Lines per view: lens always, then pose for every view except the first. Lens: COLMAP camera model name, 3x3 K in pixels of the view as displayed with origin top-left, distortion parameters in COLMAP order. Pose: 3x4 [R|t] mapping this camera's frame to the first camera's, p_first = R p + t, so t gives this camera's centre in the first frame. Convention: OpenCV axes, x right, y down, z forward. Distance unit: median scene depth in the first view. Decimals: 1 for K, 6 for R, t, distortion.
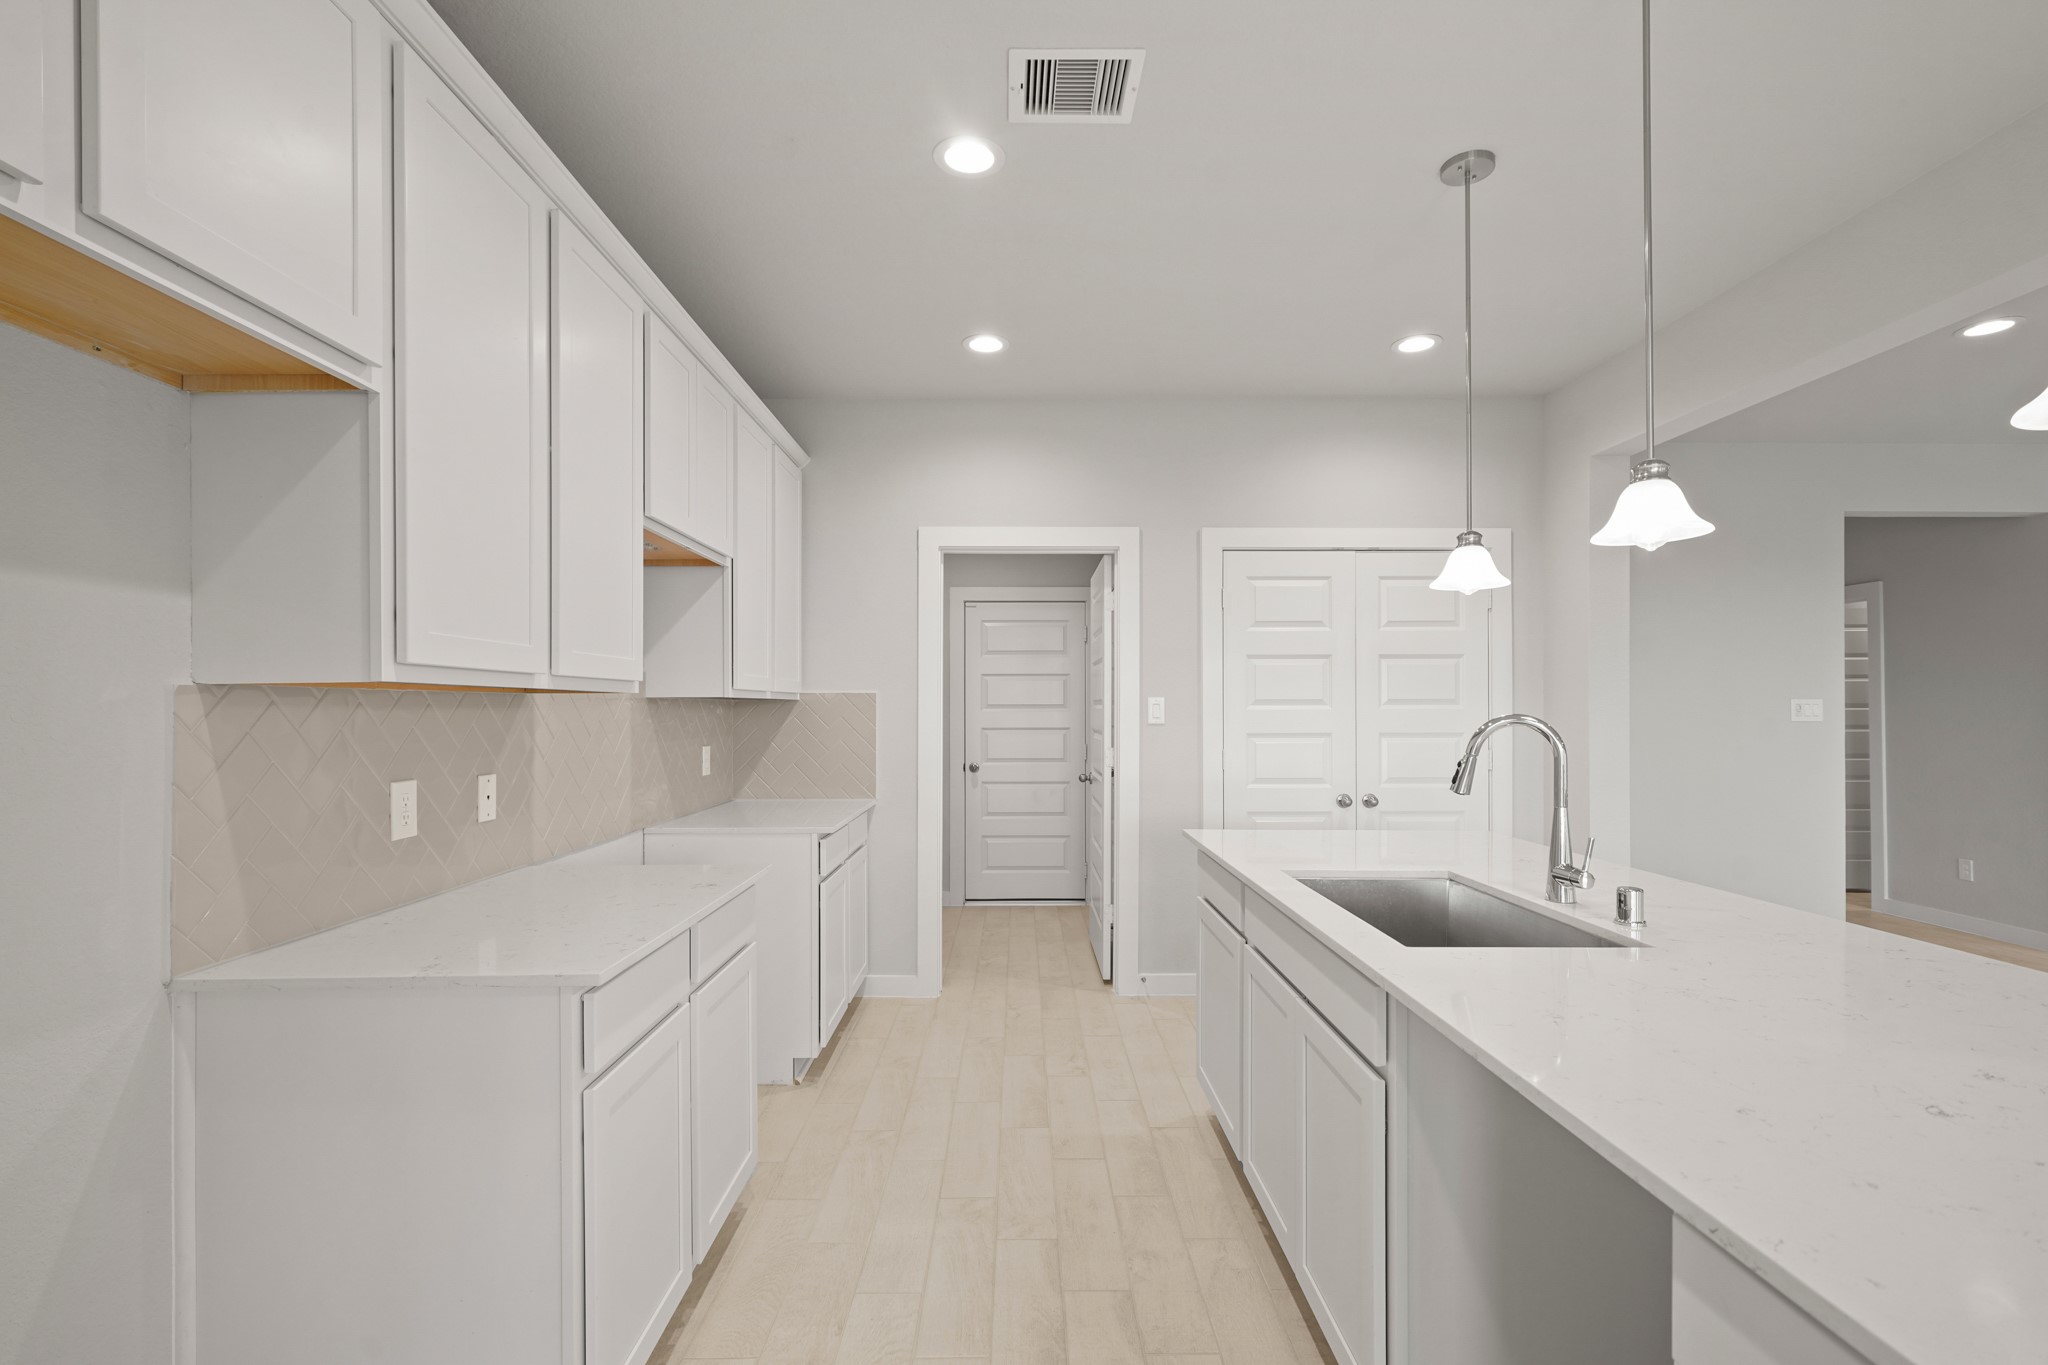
lens RADIAL K [[906.0, 0, 1025.0], [0, 906.0, 704.7], [0, 0, 1]] dist [-0.000465, 0.000033]
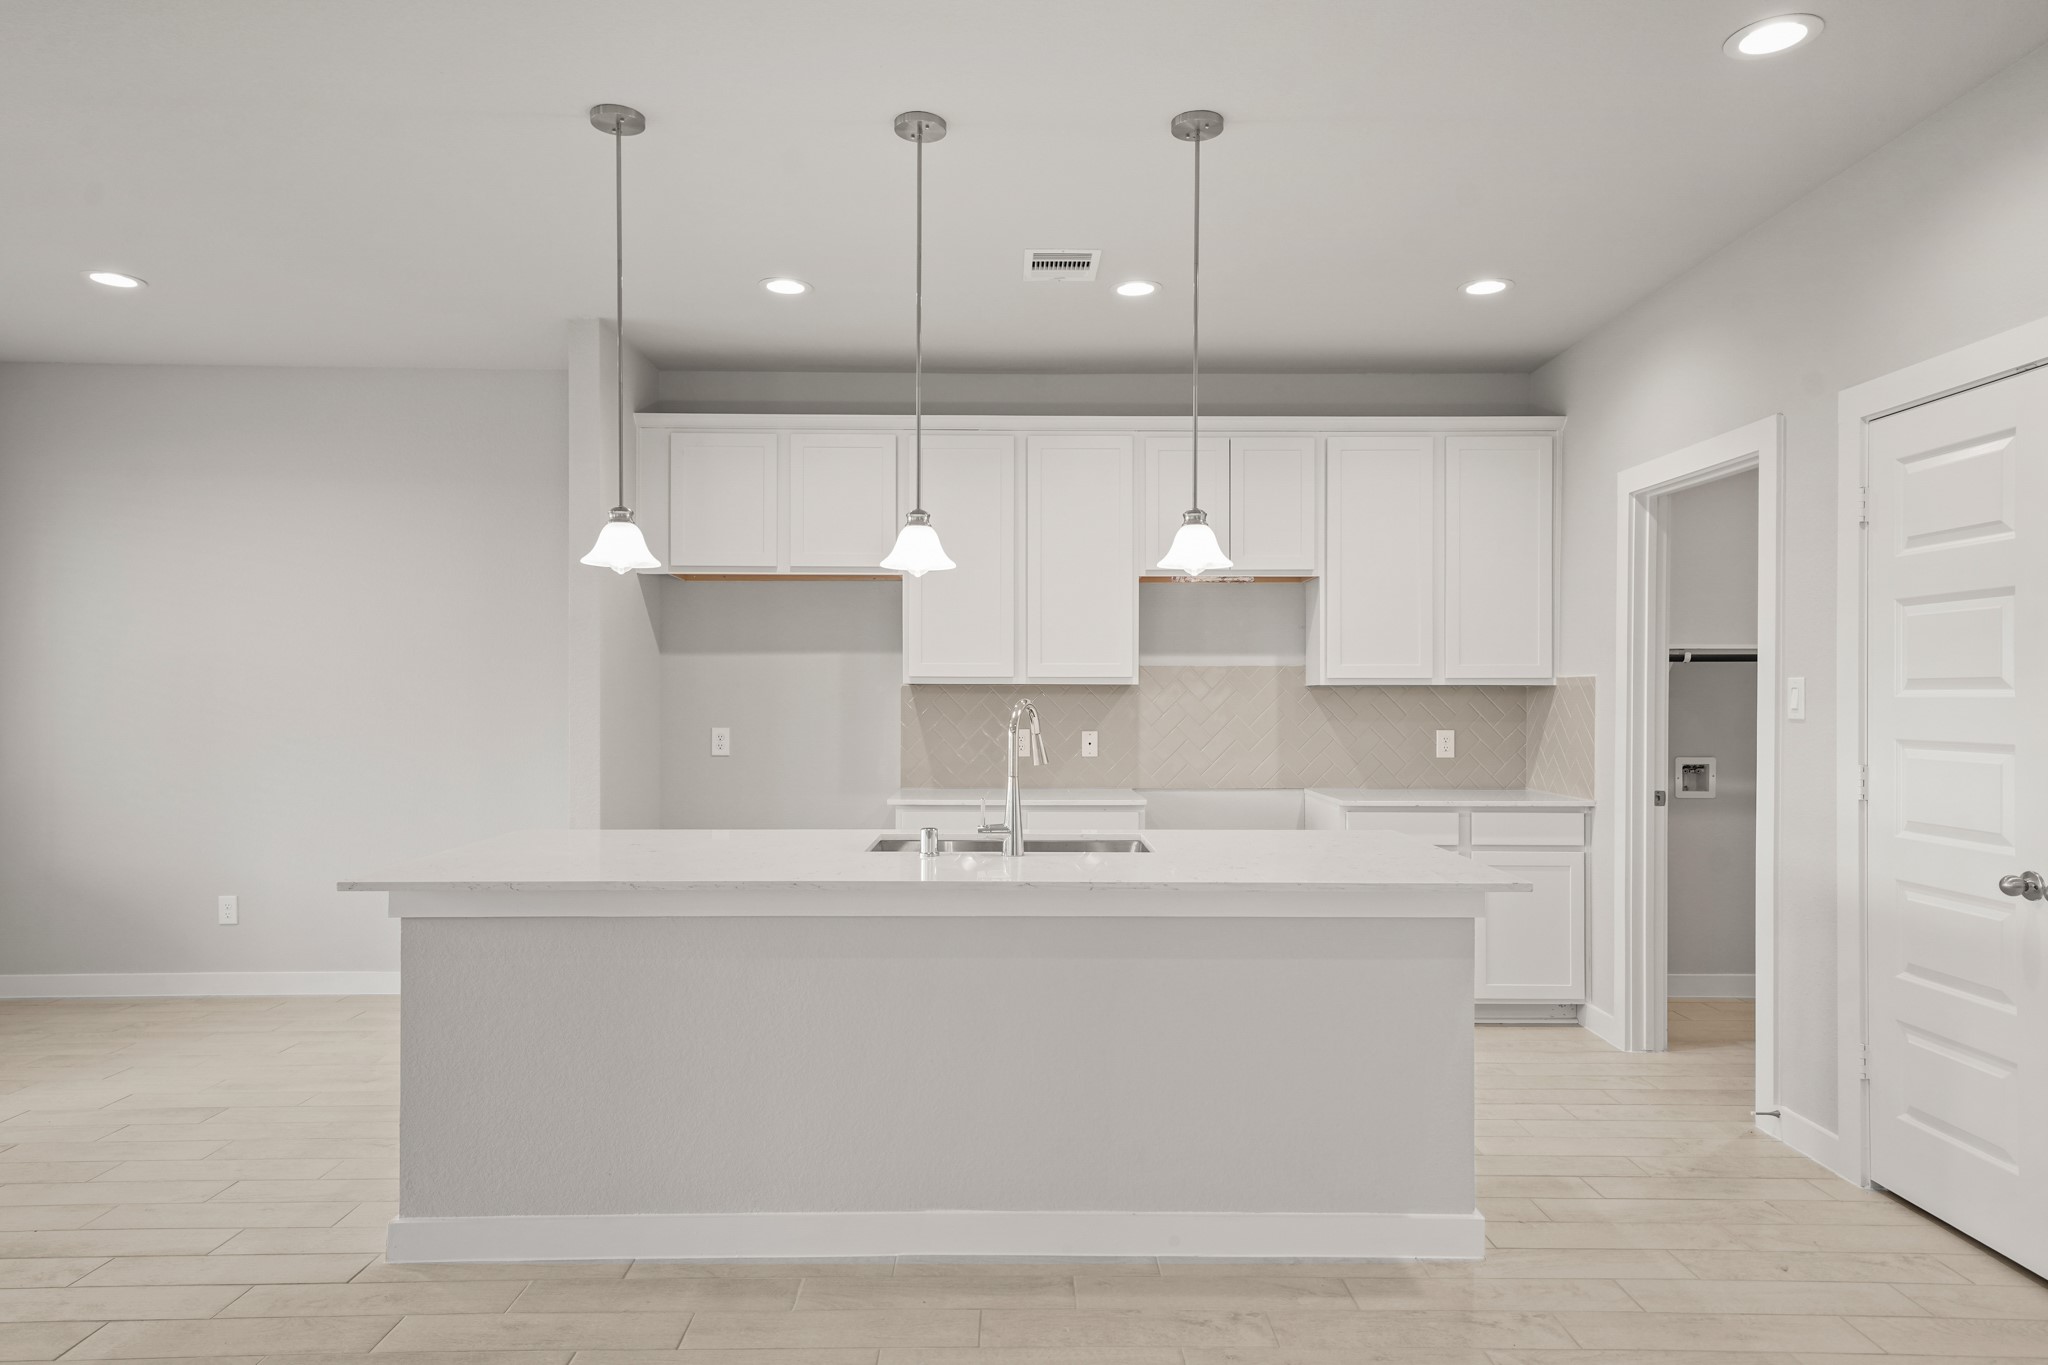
lens RADIAL K [[1352.0, 0, 1024.0], [0, 1352.0, 682.5], [0, 0, 1]] dist [-0.000299, -0.000420]
pose [[-0.006208, -0.006975, -0.999956, 1.253469], [0.004435, 0.999966, -0.007002, 0.000133], [0.999971, -0.004478, -0.006176, 0.539708]]
